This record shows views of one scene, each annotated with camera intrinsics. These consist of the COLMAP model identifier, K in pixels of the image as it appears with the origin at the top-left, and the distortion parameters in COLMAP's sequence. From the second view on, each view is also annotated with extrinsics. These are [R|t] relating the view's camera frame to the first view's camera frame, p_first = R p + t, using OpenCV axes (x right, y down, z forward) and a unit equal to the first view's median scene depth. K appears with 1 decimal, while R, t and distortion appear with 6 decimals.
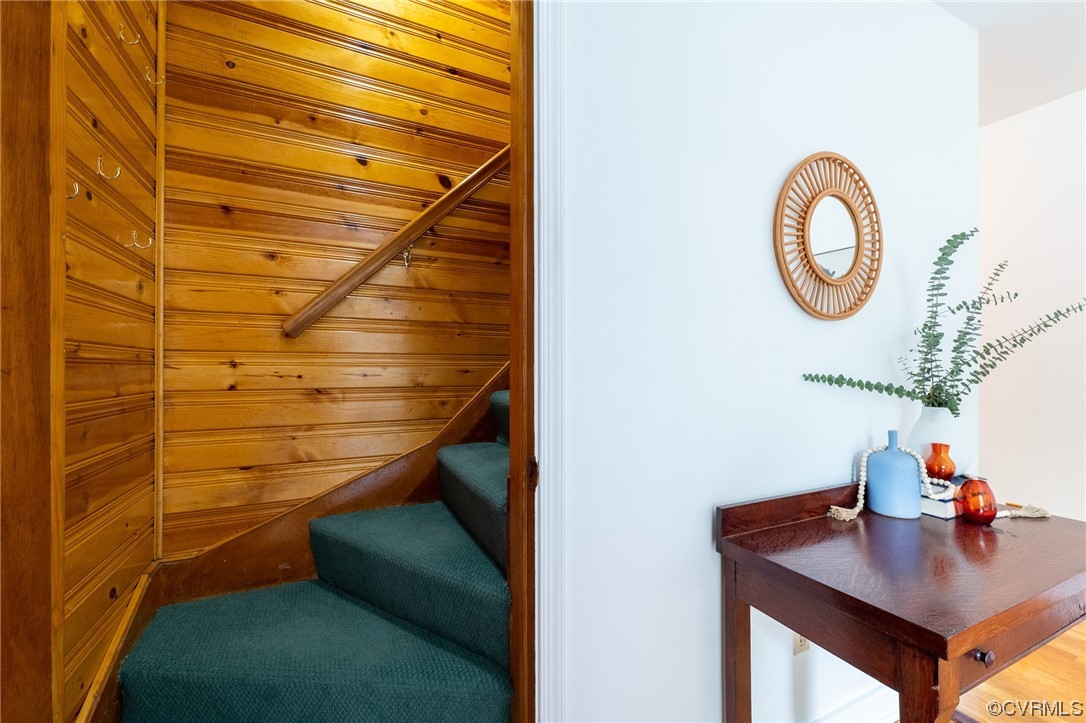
lens RADIAL K [[451.7, 0, 543.8], [0, 451.7, 369.7], [0, 0, 1]] dist [0.001689, 0.000139]
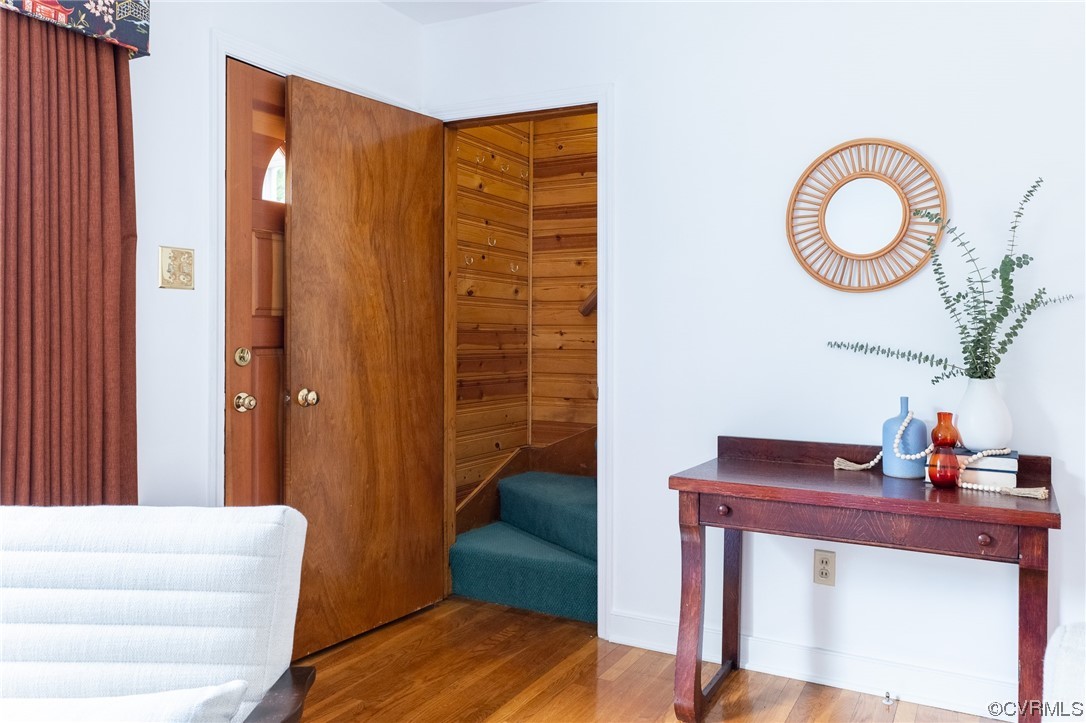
lens RADIAL K [[790.3, 0, 543.0], [0, 790.3, 361.5], [0, 0, 1]] dist [-0.005286, 0.000003]
pose [[0.559228, 0.028992, -0.828507, 1.704328], [-0.007742, 0.999527, 0.029750, 0.005450], [0.828978, -0.010223, 0.559188, -0.663408]]
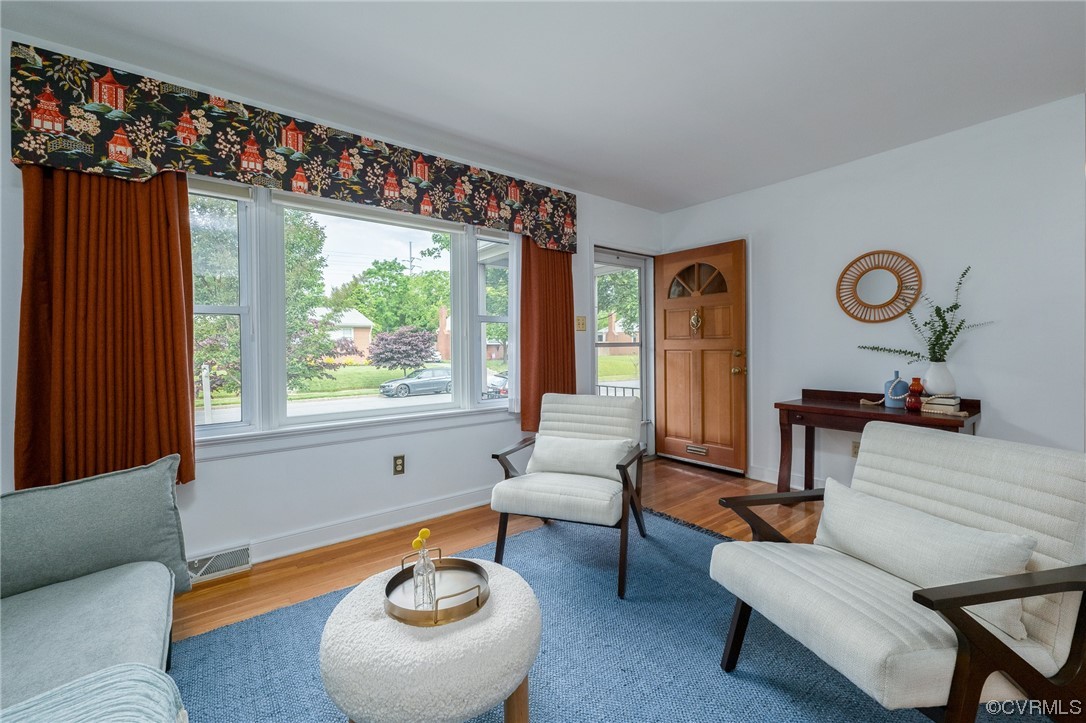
lens RADIAL K [[461.2, 0, 545.3], [0, 461.2, 348.4], [0, 0, 1]] dist [-0.003082, -0.000182]
pose [[0.236114, -0.000722, -0.971725, 2.426992], [0.004186, 0.999991, 0.000274, 0.013886], [0.971716, -0.004132, 0.236115, -1.159764]]
